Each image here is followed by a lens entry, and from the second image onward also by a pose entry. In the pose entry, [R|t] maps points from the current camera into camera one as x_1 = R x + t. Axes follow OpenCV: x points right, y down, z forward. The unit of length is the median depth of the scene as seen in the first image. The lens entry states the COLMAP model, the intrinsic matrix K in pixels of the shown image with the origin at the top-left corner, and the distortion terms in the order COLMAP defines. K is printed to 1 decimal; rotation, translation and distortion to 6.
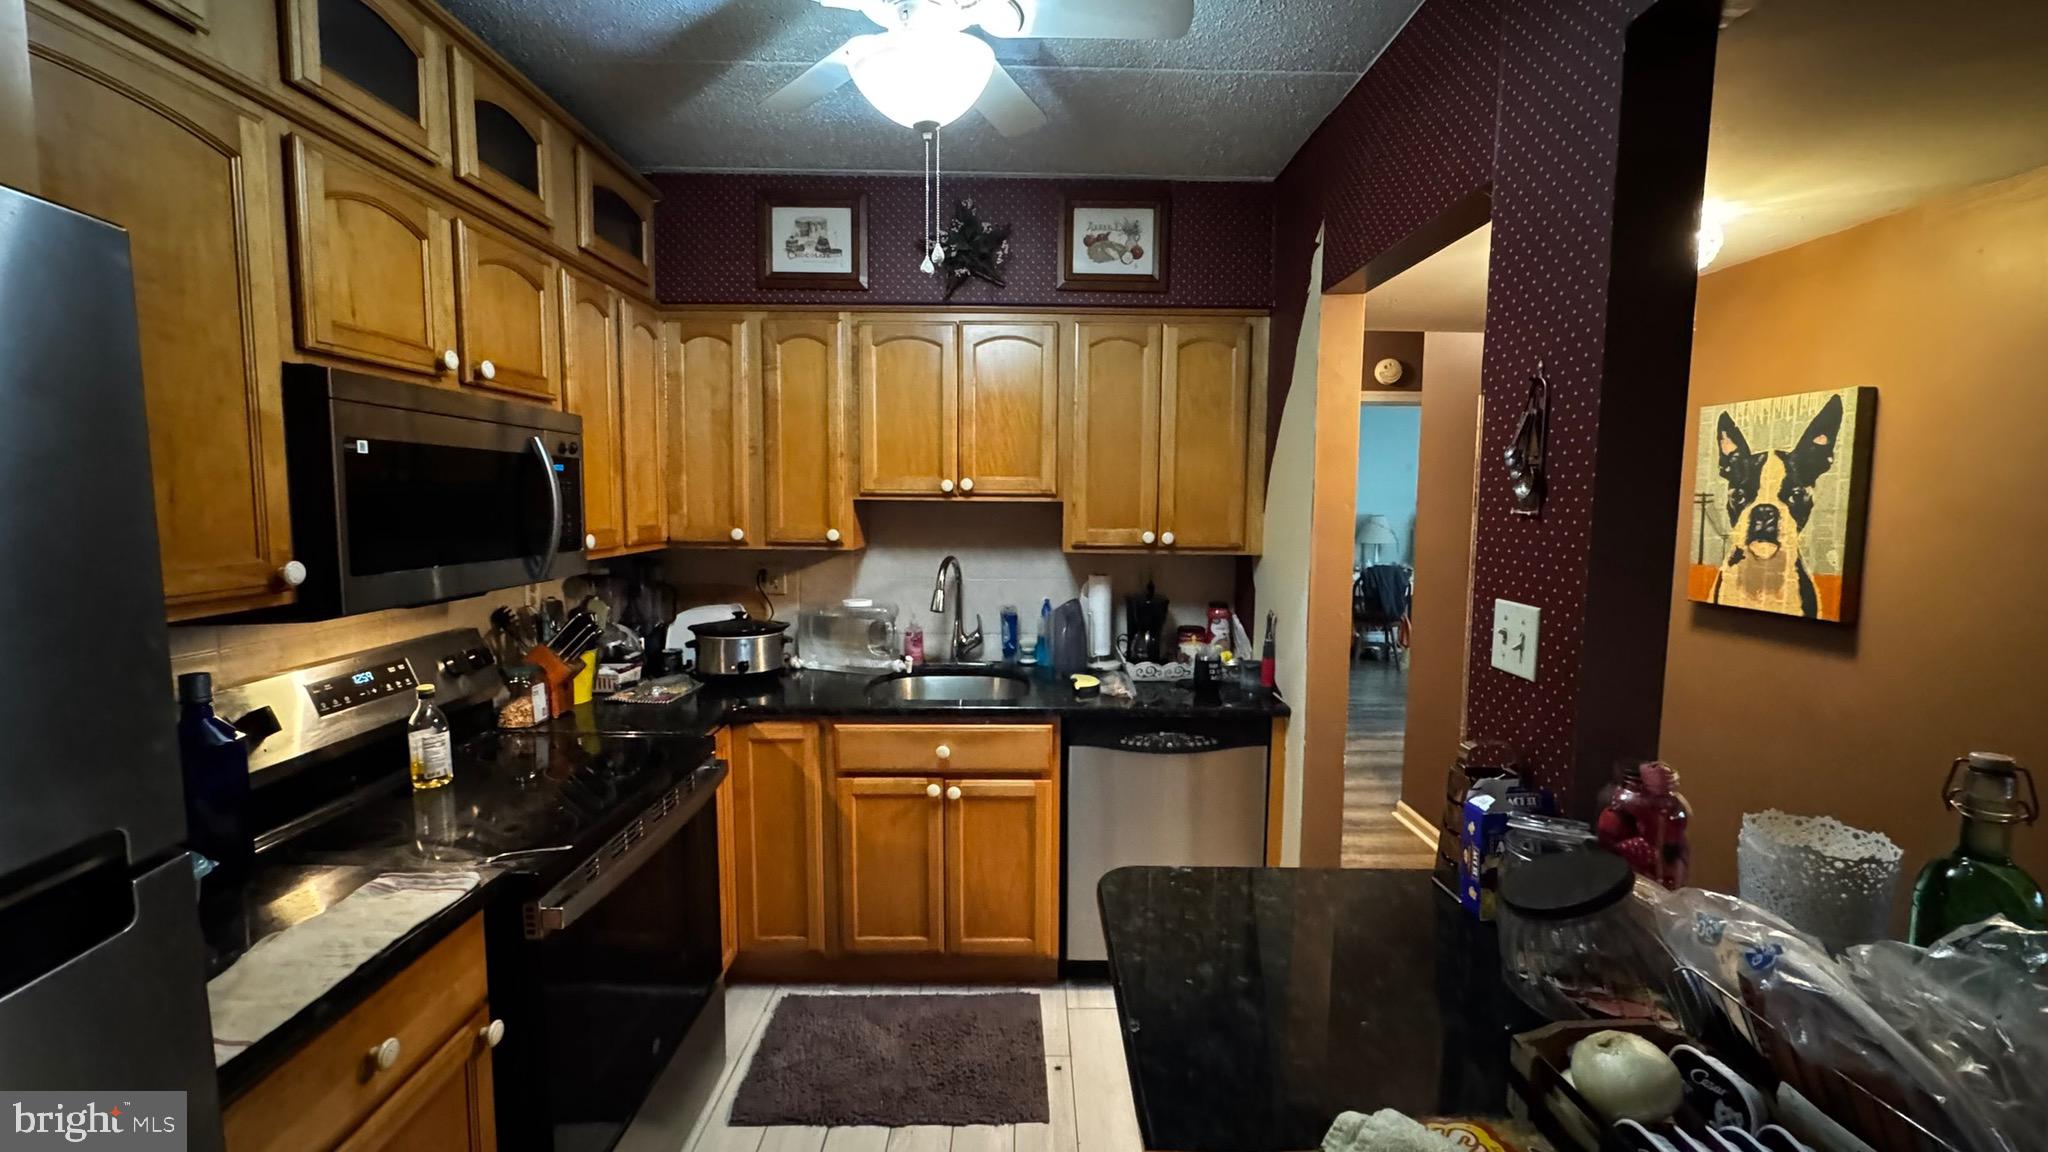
lens RADIAL K [[816.3, 0, 1024.0], [0, 816.3, 576.0], [0, 0, 1]] dist [-0.000641, 0.000345]
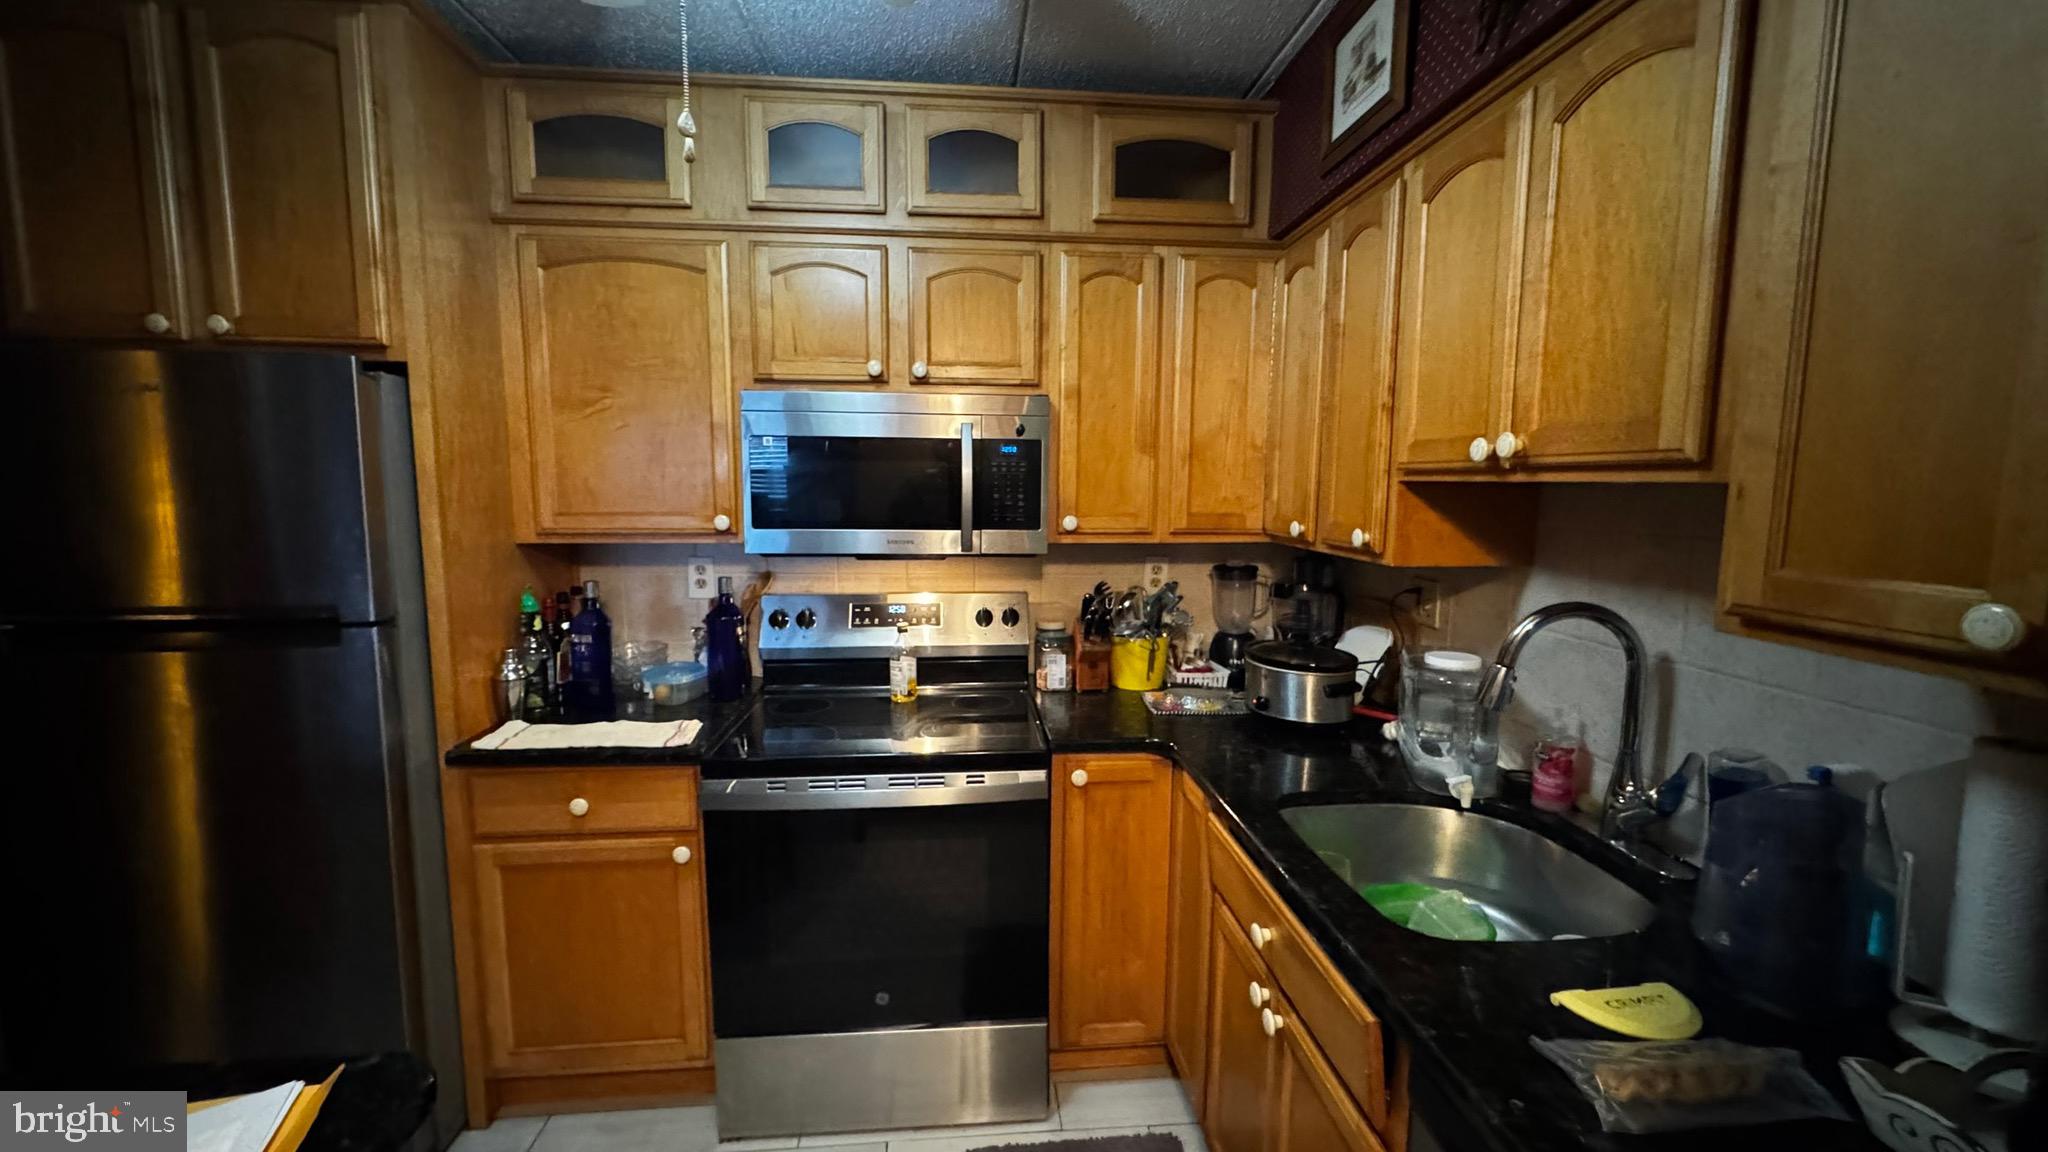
lens RADIAL K [[816.3, 0, 1024.0], [0, 816.3, 576.0], [0, 0, 1]] dist [-0.000641, 0.000345]
pose [[0.086484, 0.107573, -0.990428, 0.379597], [-0.101189, 0.989961, 0.098686, -0.059084], [0.991101, 0.091686, 0.096501, 0.714048]]
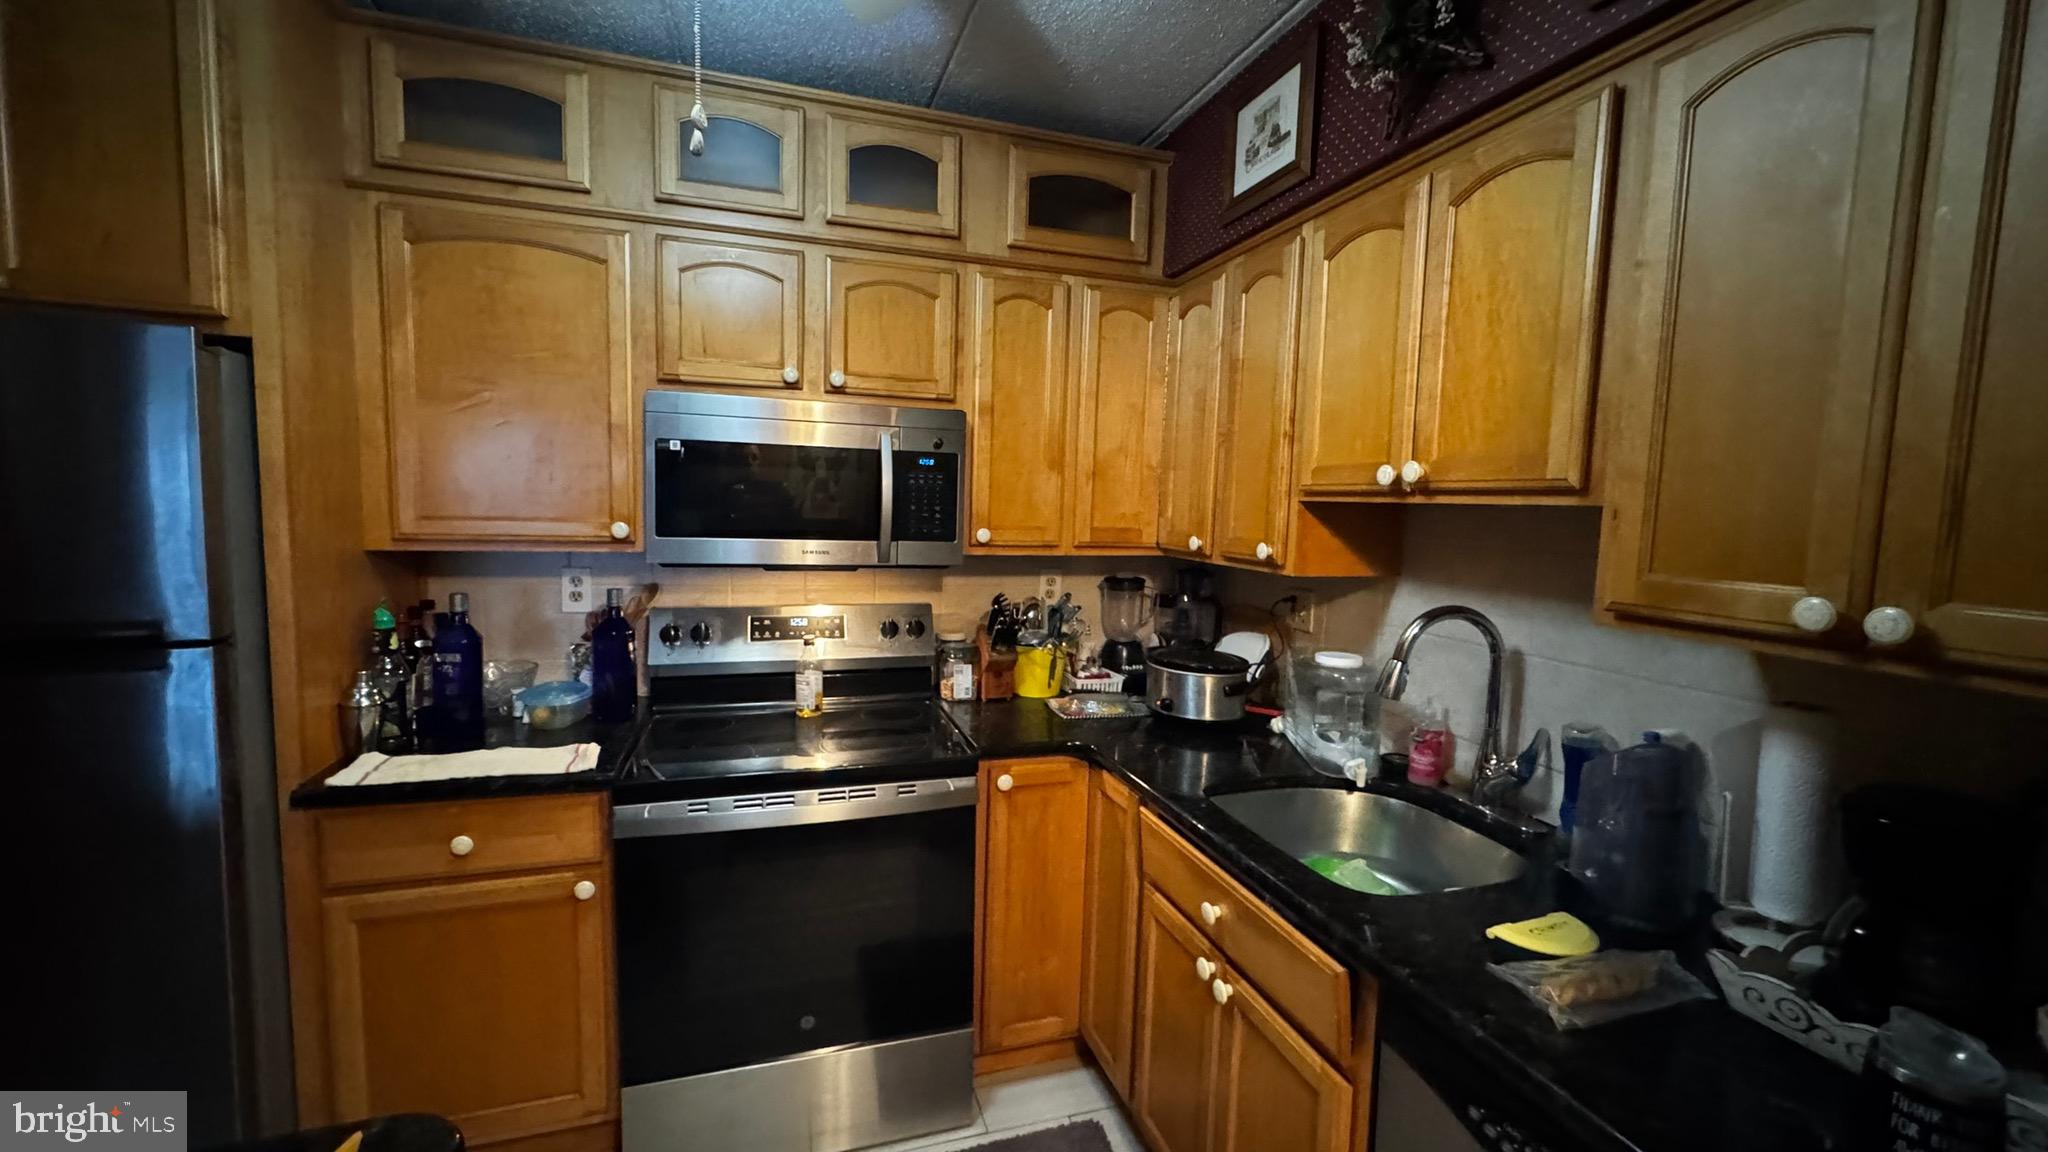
lens RADIAL K [[816.3, 0, 1024.0], [0, 816.3, 576.0], [0, 0, 1]] dist [-0.000641, 0.000345]
pose [[0.305358, 0.088081, -0.948155, 0.380657], [-0.117721, 0.991566, 0.054201, -0.044445], [0.944933, 0.095067, 0.313152, 0.612651]]
